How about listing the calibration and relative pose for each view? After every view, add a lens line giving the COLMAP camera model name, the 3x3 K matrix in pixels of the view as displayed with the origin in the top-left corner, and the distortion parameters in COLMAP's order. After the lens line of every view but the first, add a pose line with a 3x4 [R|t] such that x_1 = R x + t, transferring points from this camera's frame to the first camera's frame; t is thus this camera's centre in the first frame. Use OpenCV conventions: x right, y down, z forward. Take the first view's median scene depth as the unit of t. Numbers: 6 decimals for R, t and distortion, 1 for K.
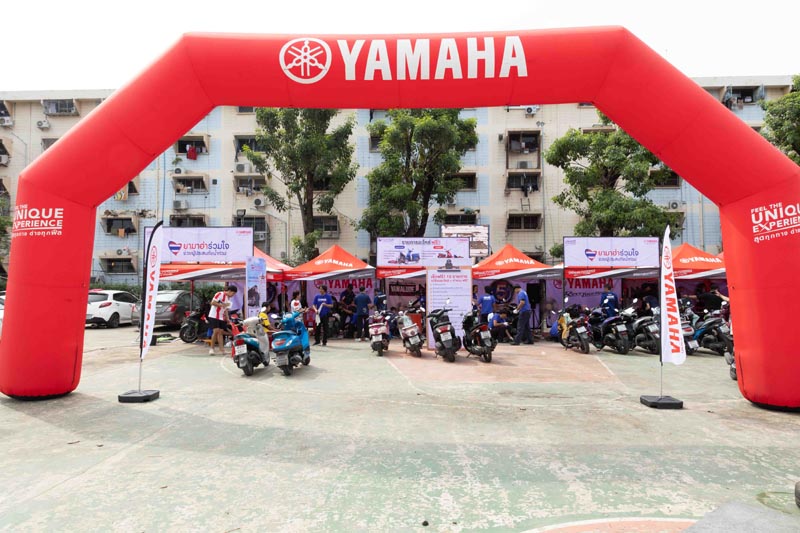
lens RADIAL K [[547.8, 0, 398.2], [0, 547.8, 264.8], [0, 0, 1]] dist [0.003781, -0.003434]
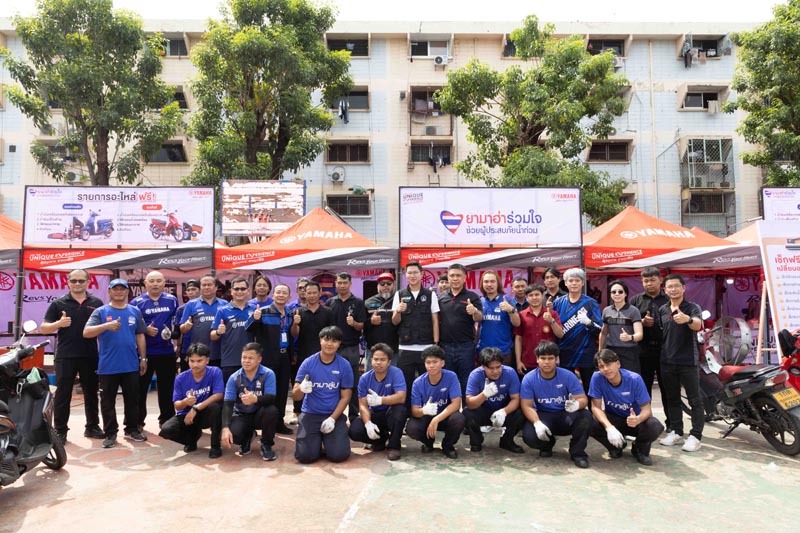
lens RADIAL K [[547.8, 0, 396.7], [0, 547.8, 264.5], [0, 0, 1]] dist [0.003781, -0.003434]
pose [[0.997924, -0.003101, 0.064330, 0.132107], [0.003824, 0.999931, -0.011126, 0.013551], [-0.064292, 0.011348, 0.997867, 0.242572]]
